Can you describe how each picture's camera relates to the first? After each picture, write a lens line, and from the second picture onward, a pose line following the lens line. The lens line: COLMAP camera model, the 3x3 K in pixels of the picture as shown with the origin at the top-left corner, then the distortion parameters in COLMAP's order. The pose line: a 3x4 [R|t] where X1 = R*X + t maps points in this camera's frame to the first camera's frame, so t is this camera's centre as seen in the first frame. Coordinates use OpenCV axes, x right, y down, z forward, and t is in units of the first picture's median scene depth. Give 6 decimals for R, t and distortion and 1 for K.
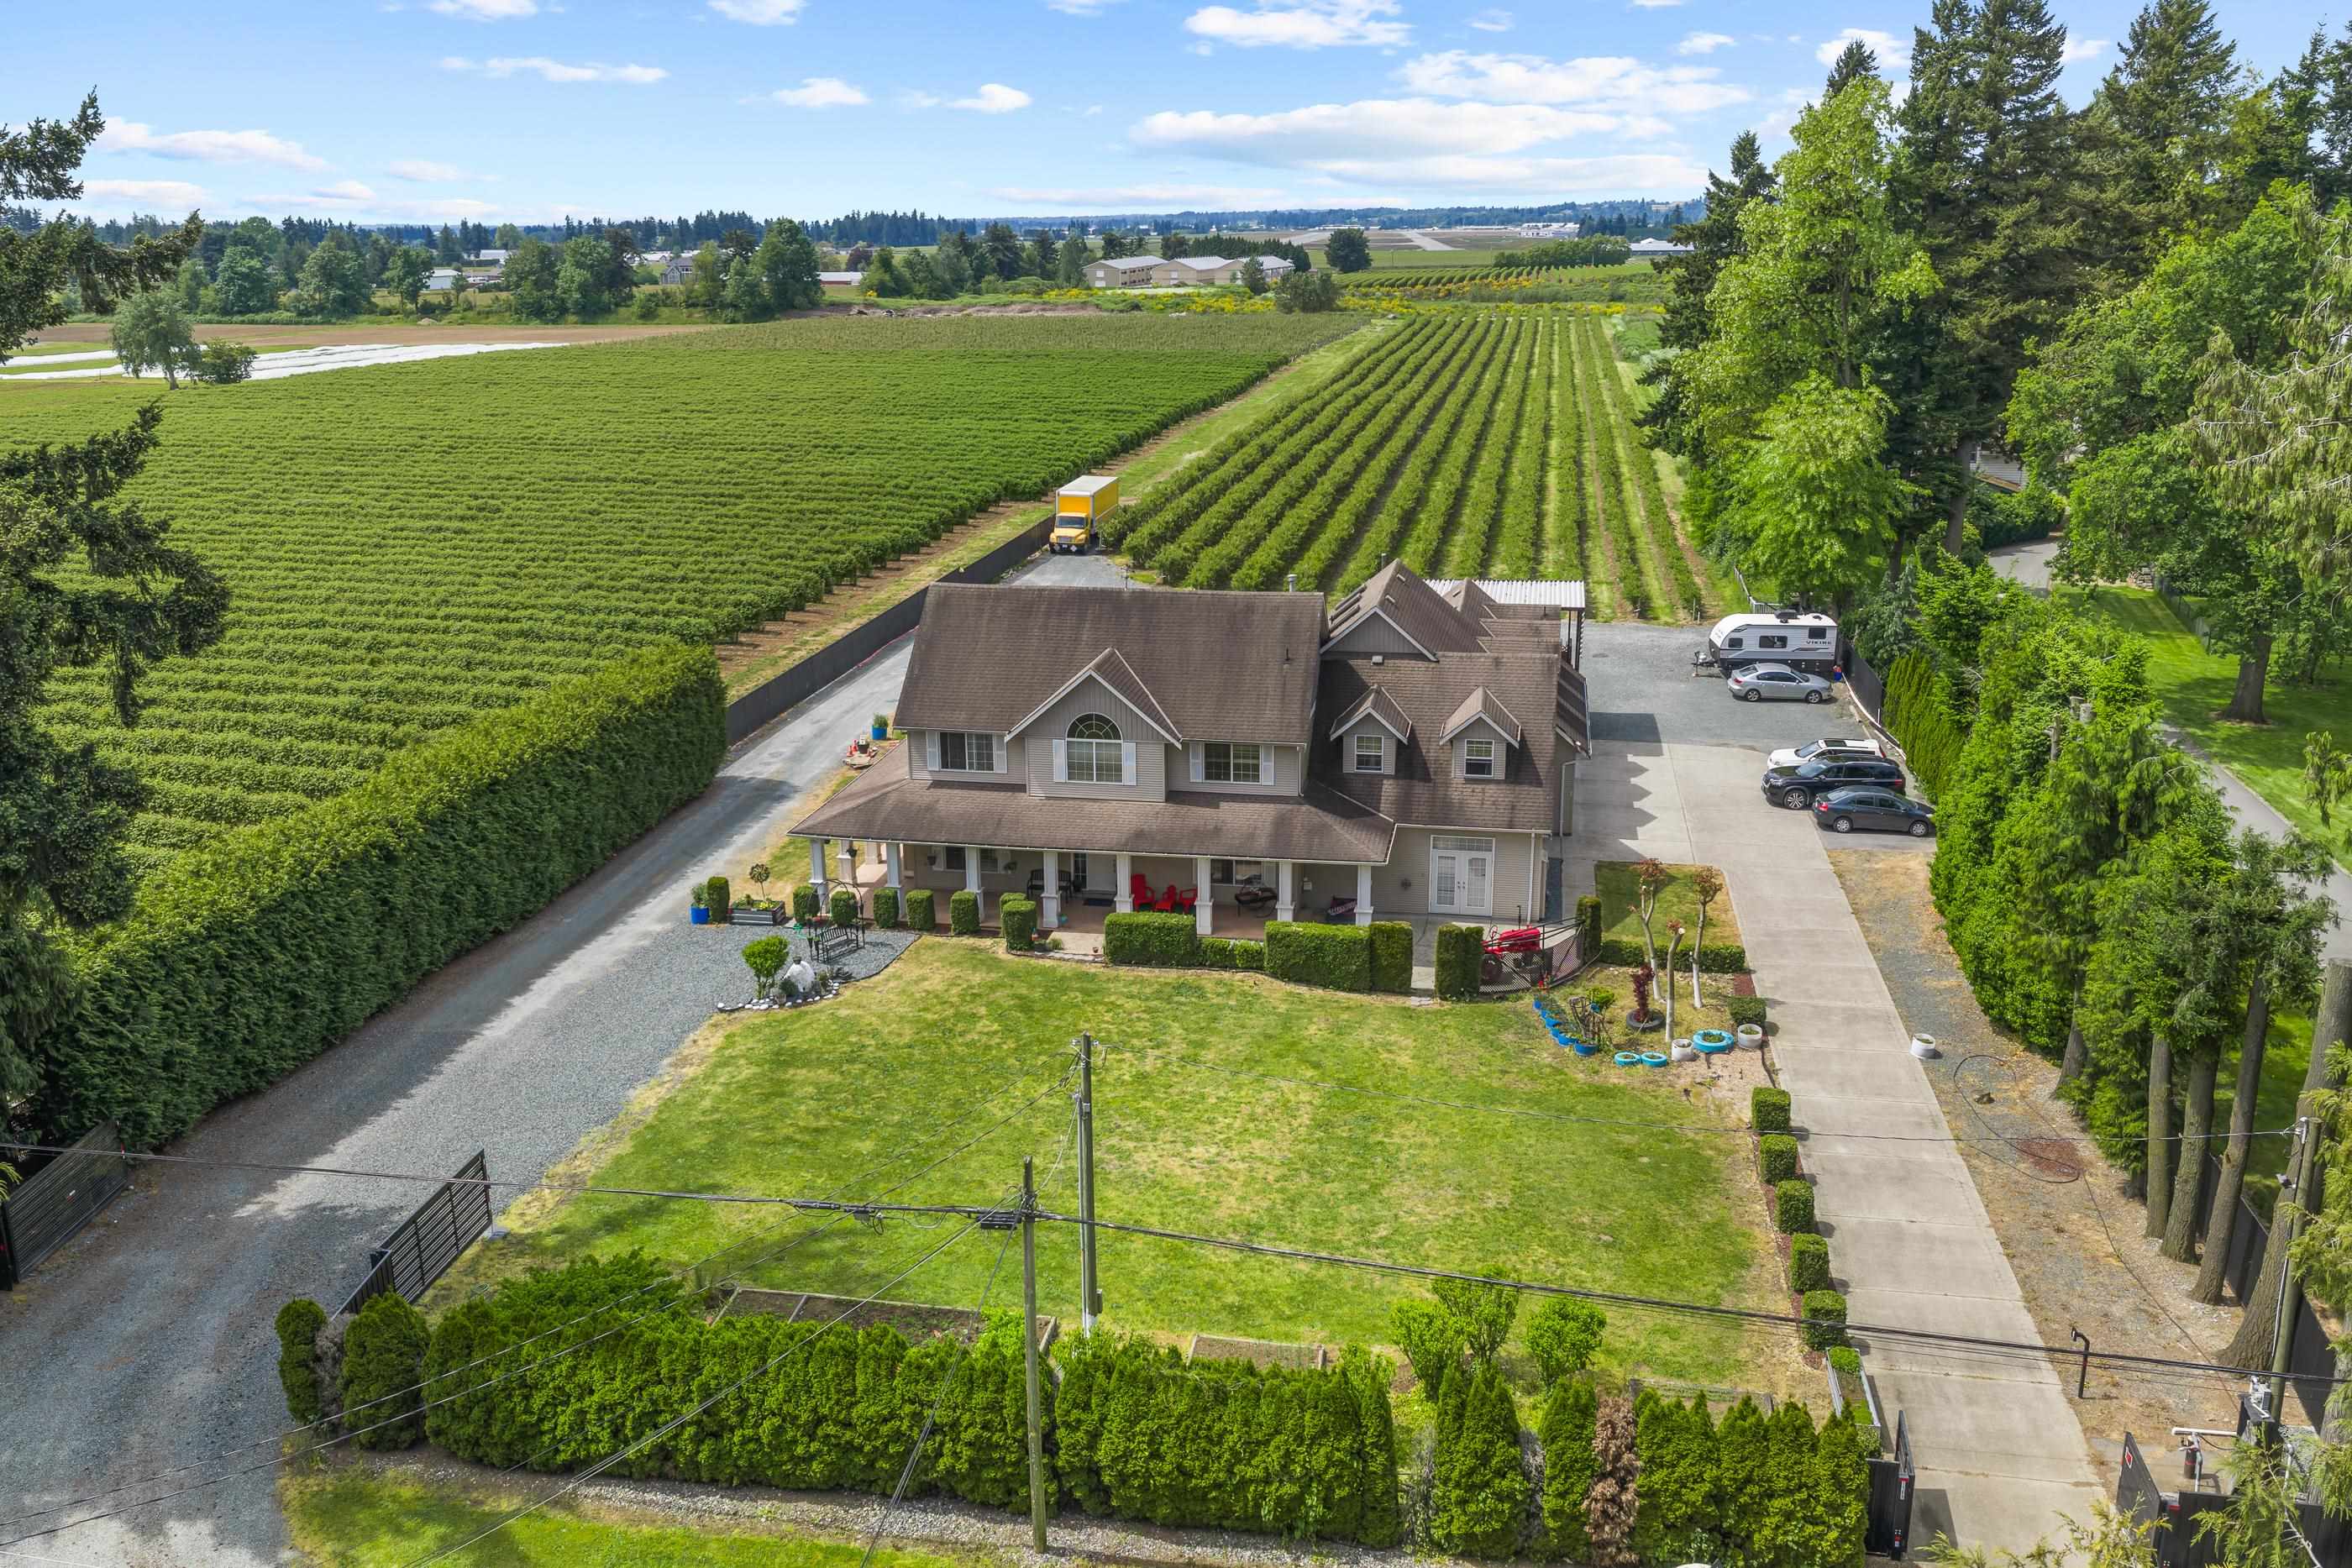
lens RADIAL K [[1919.2, 0, 1171.7], [0, 1919.2, 786.6], [0, 0, 1]] dist [0.006294, -0.016570]
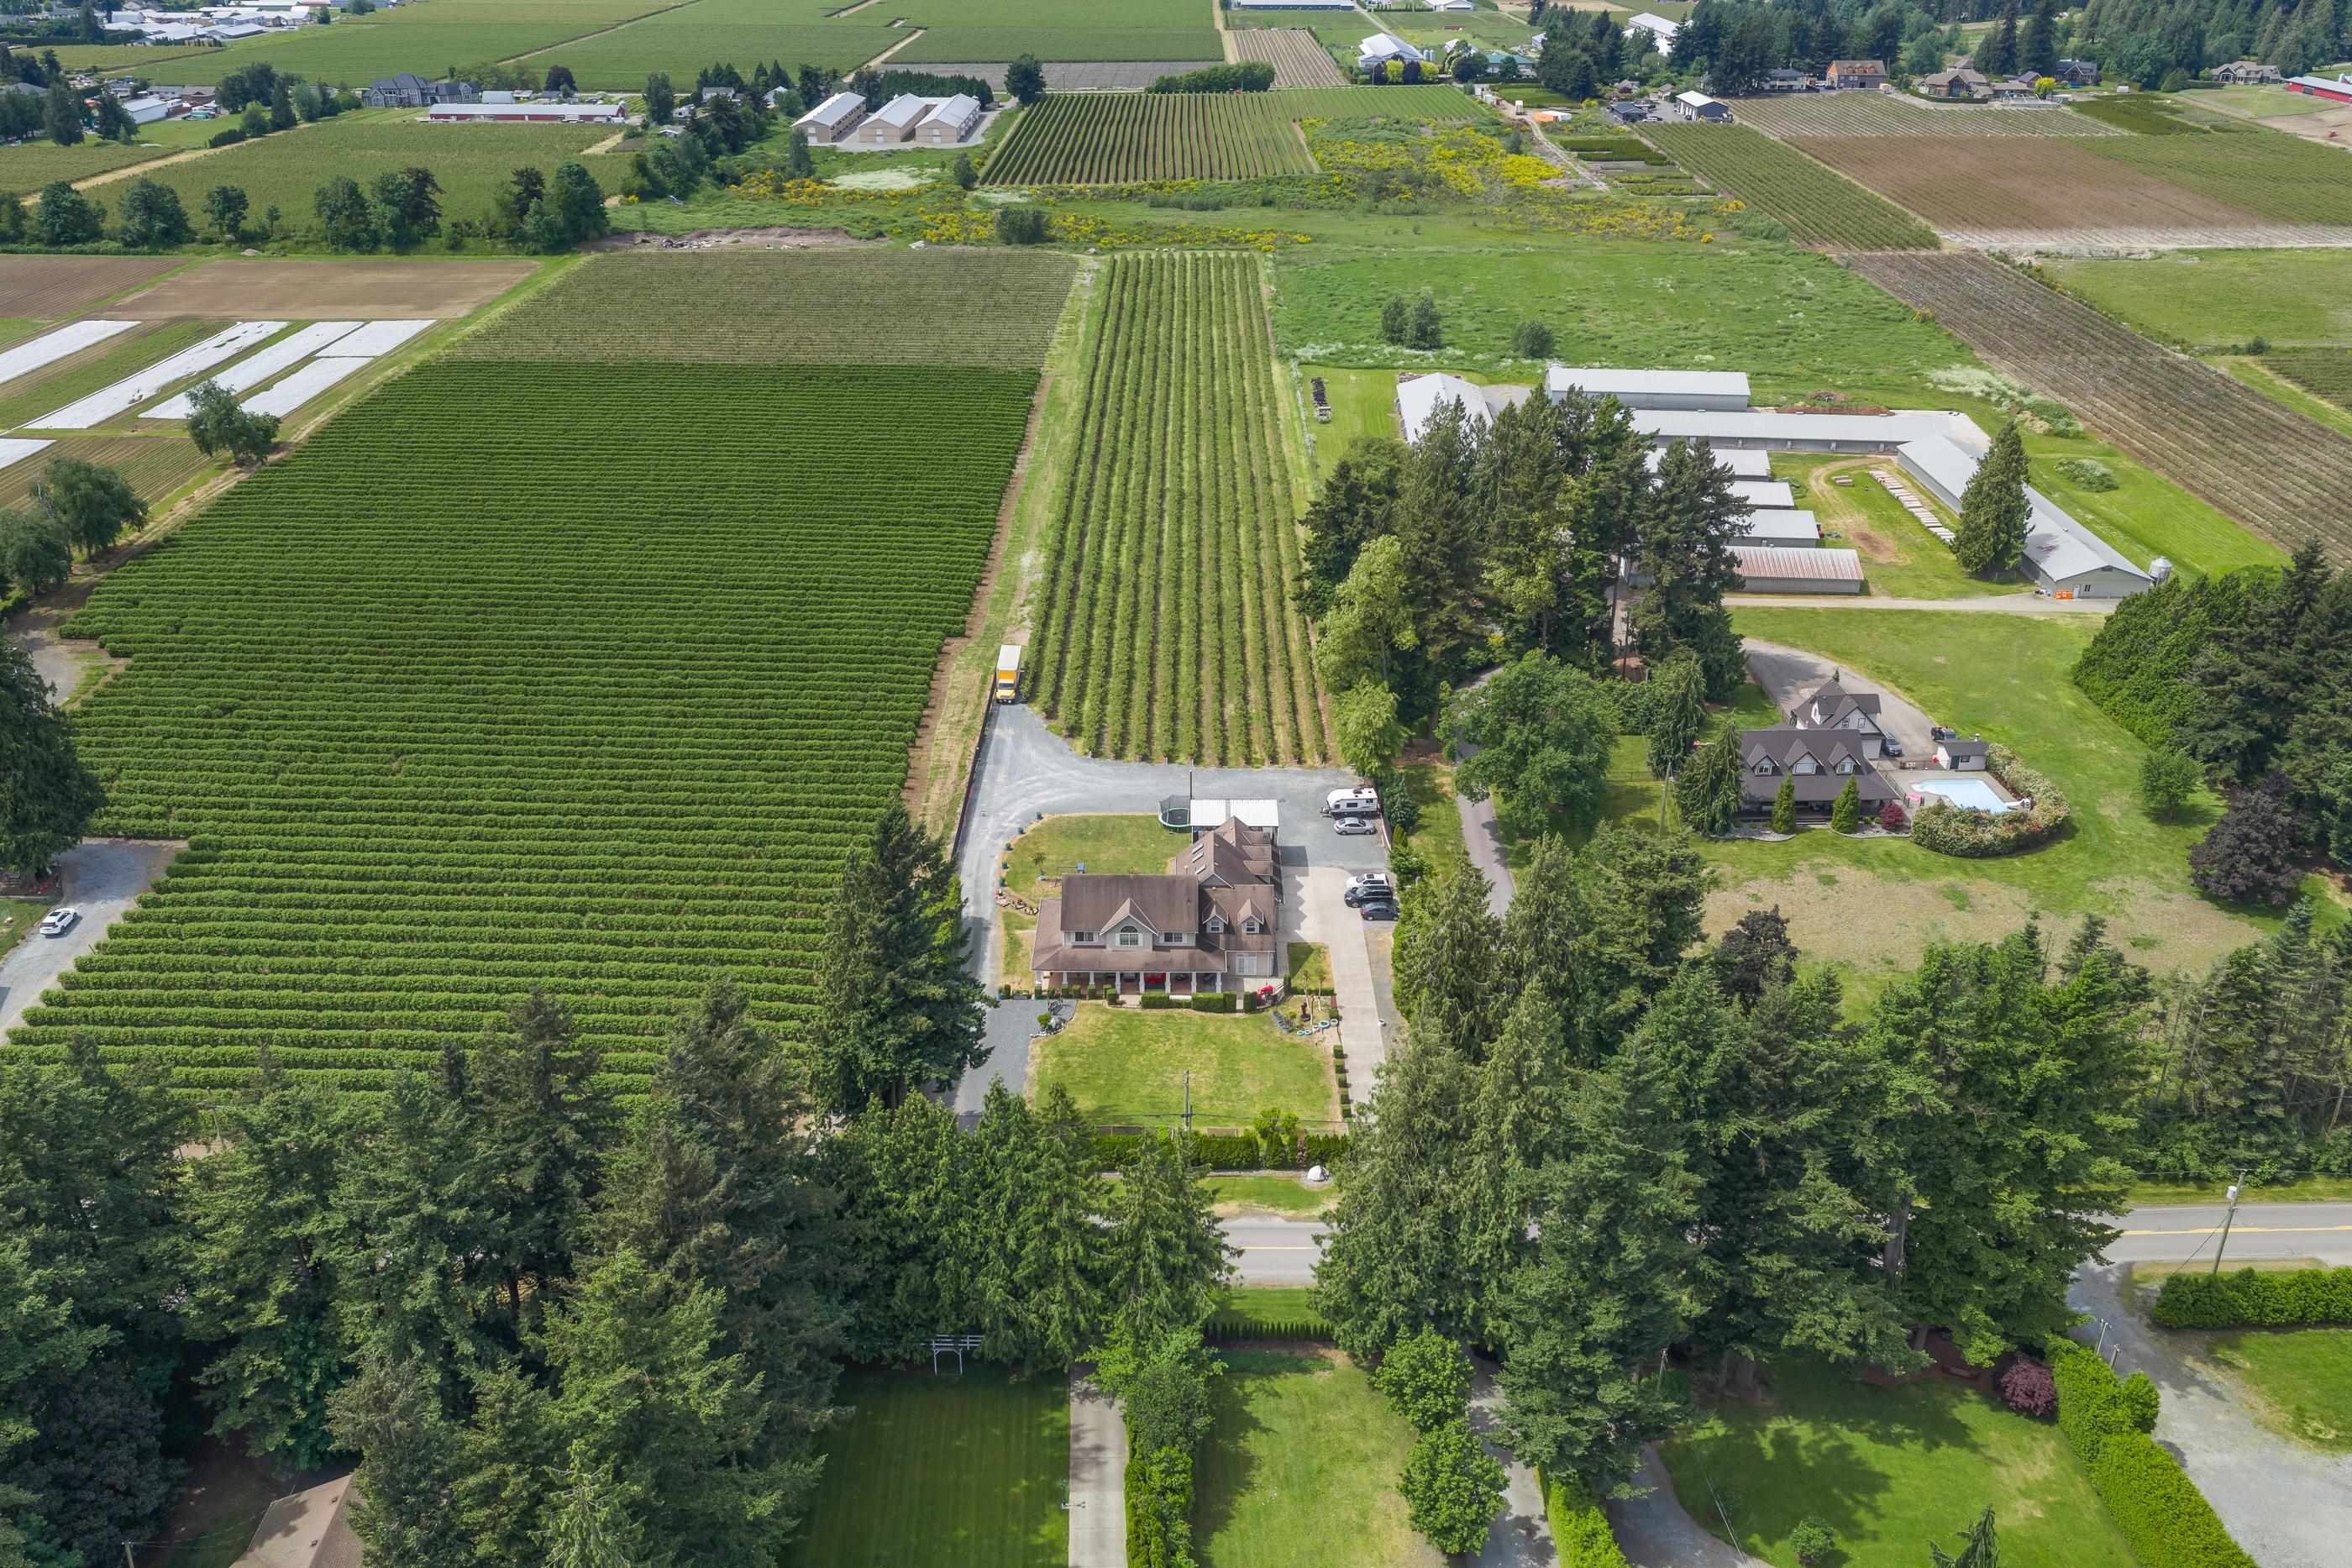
lens RADIAL K [[1919.2, 0, 1174.7], [0, 1919.2, 773.4], [0, 0, 1]] dist [0.006294, -0.016570]
pose [[0.983514, -0.062318, 0.169754, -0.312320], [0.035237, 0.986793, 0.158108, -0.500294], [-0.177365, -0.149520, 0.972721, -1.295787]]
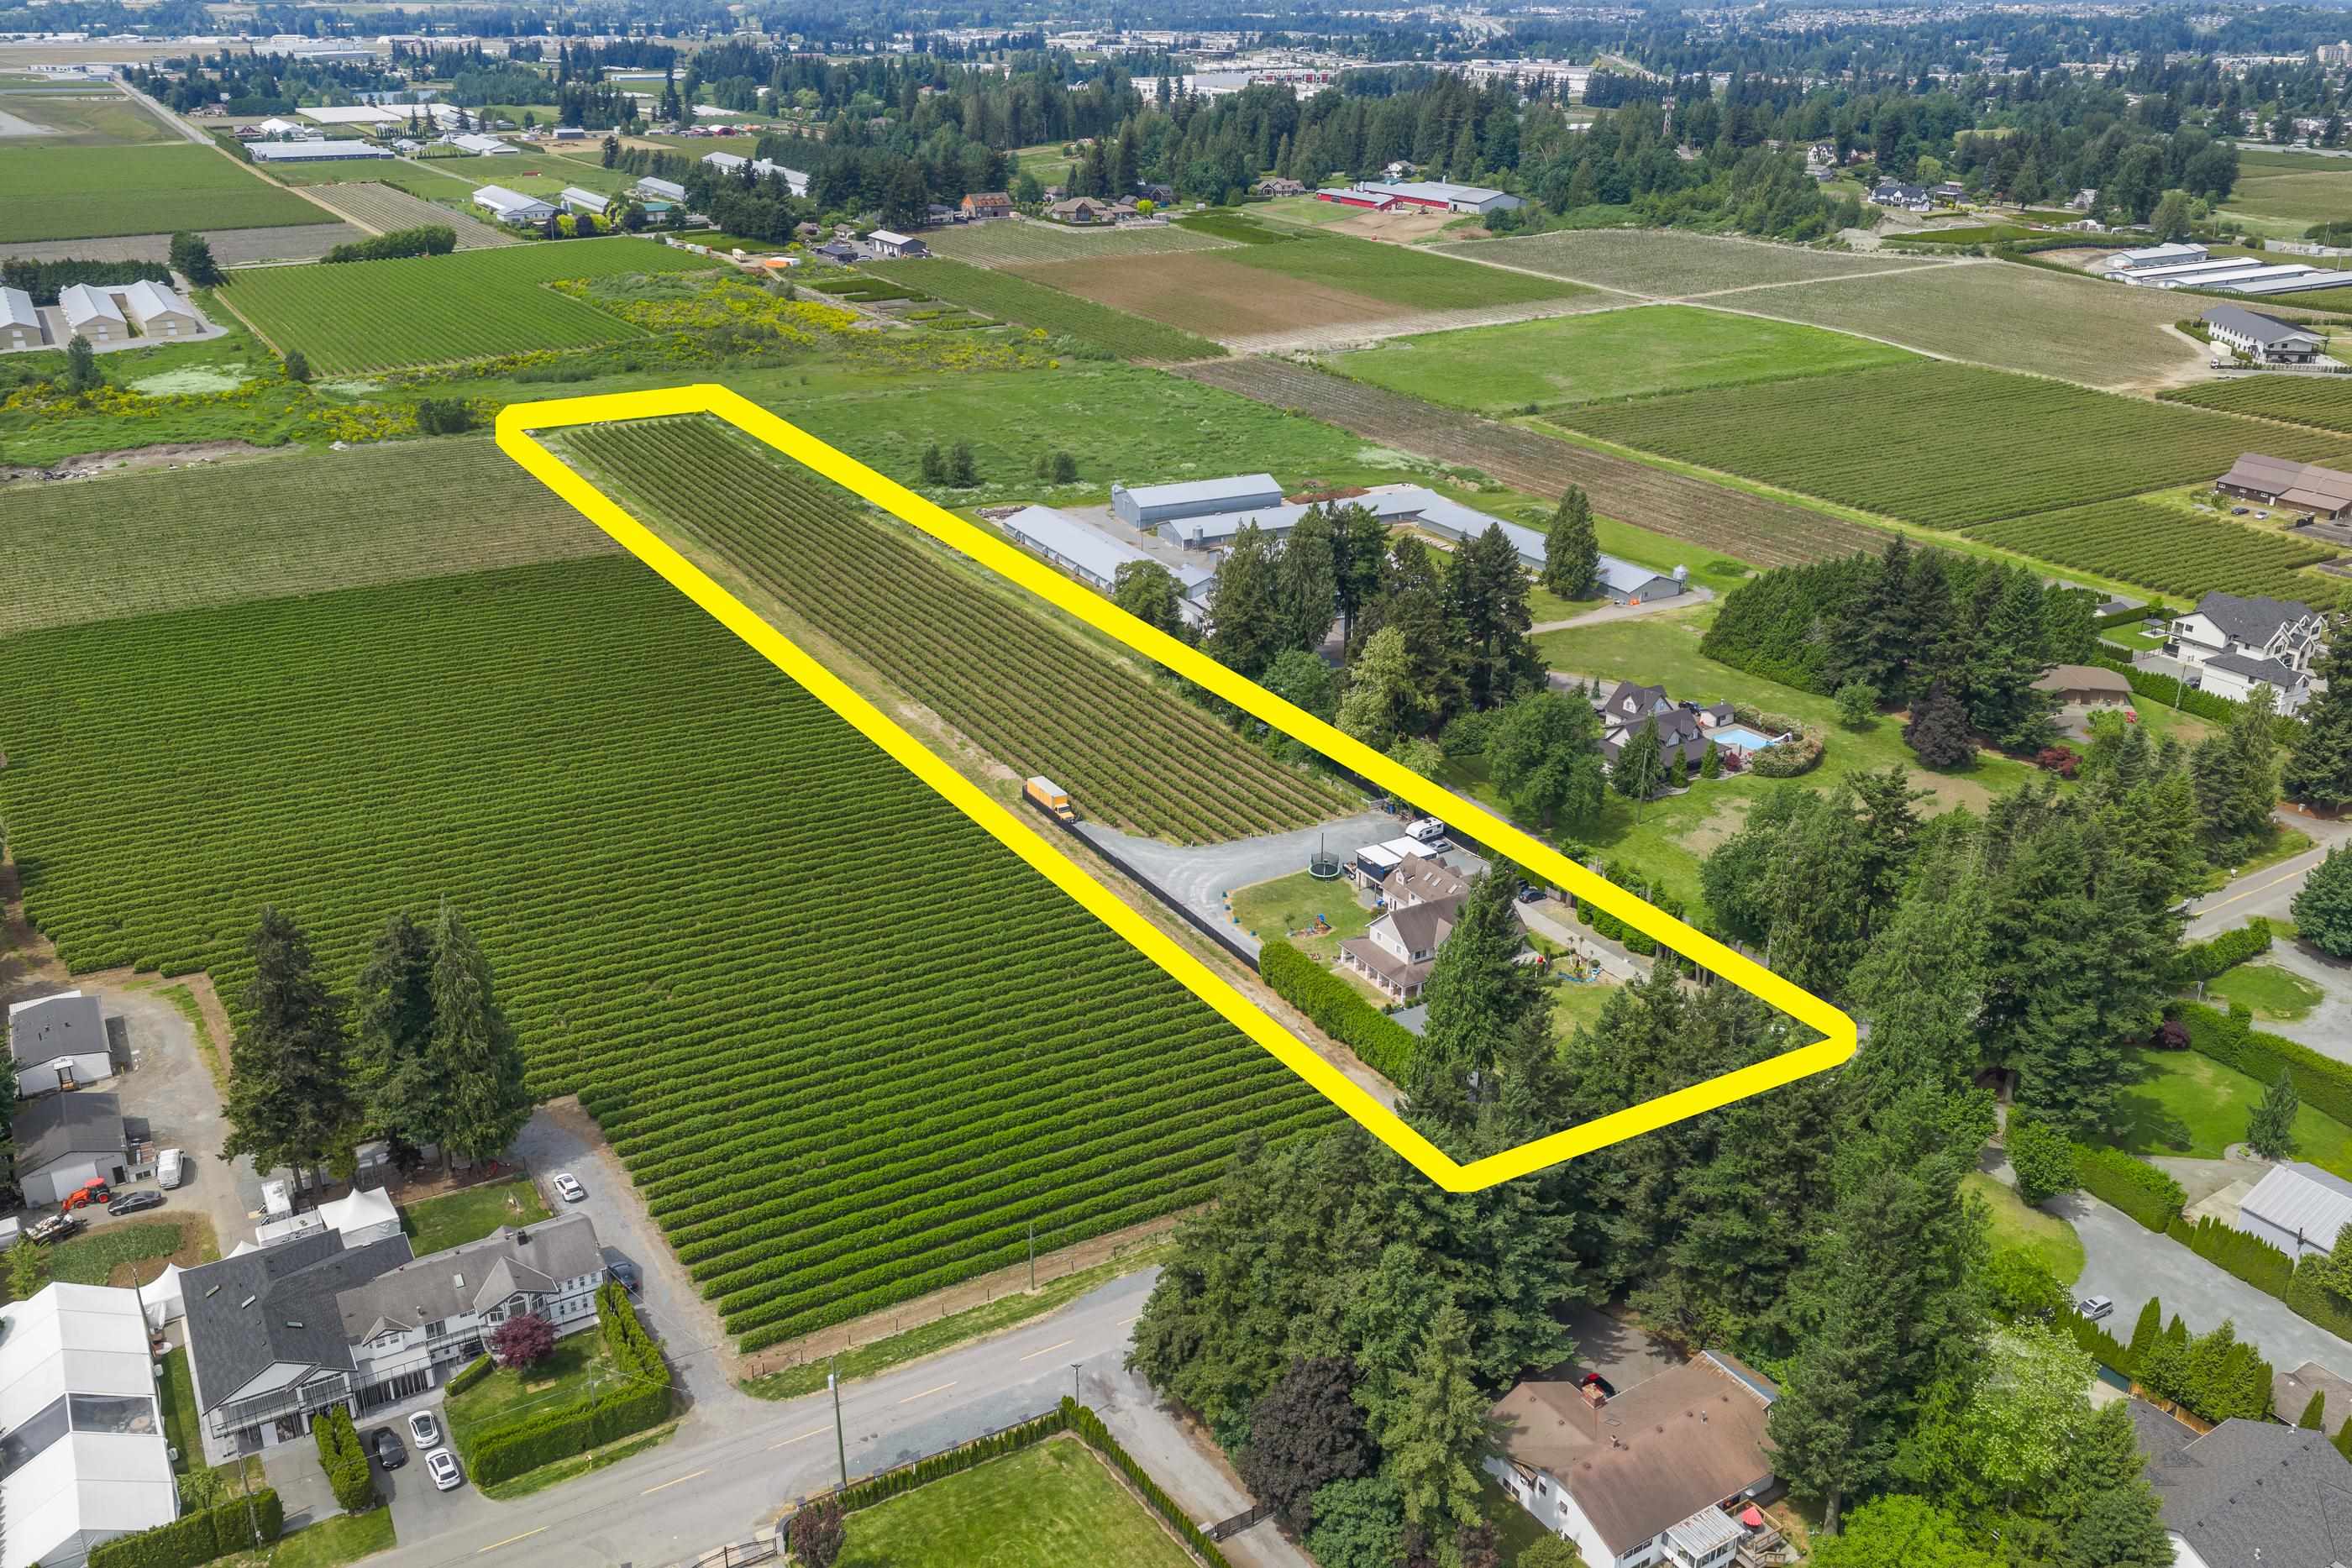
lens RADIAL K [[1919.2, 0, 1179.4], [0, 1919.2, 792.4], [0, 0, 1]] dist [0.006294, -0.016570]
pose [[0.751479, -0.239053, 0.614925, -1.899567], [0.172631, 0.970822, 0.166443, -0.726590], [-0.636772, -0.018924, 0.770820, -1.149417]]
